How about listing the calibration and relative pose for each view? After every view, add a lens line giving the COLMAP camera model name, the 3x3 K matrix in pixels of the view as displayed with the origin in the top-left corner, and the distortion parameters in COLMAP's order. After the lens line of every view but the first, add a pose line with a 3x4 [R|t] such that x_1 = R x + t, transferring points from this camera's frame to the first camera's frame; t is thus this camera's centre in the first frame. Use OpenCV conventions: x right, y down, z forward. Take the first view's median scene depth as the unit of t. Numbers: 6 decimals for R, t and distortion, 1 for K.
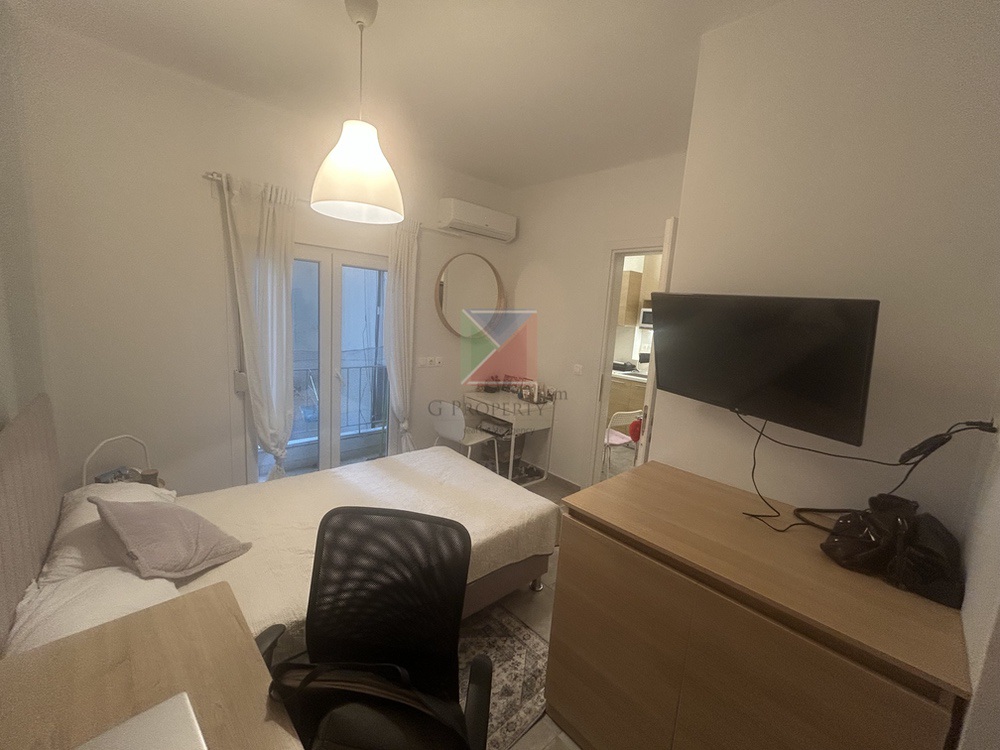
lens RADIAL K [[401.1, 0, 500.0], [0, 401.1, 375.0], [0, 0, 1]] dist [-0.002930, -0.000057]
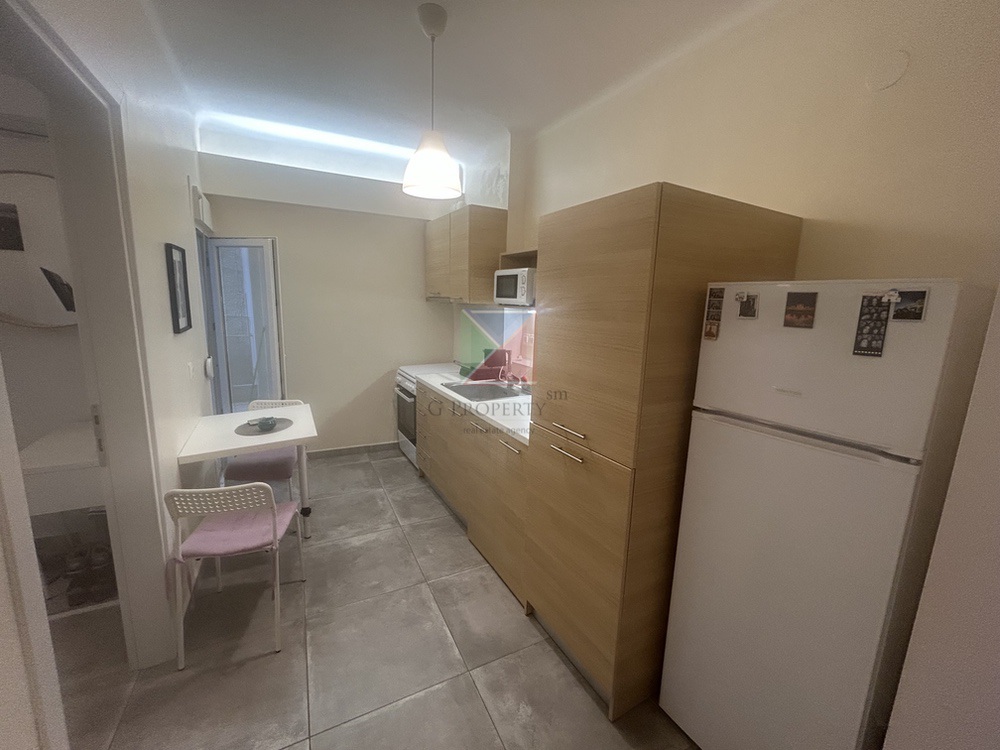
lens RADIAL K [[402.1, 0, 500.3], [0, 402.1, 371.5], [0, 0, 1]] dist [-0.000621, -0.000264]
pose [[0.969698, 0.005422, -0.244245, 0.501763], [-0.004413, 0.999979, 0.004676, -0.026374], [0.244265, -0.003457, 0.969702, 0.450910]]
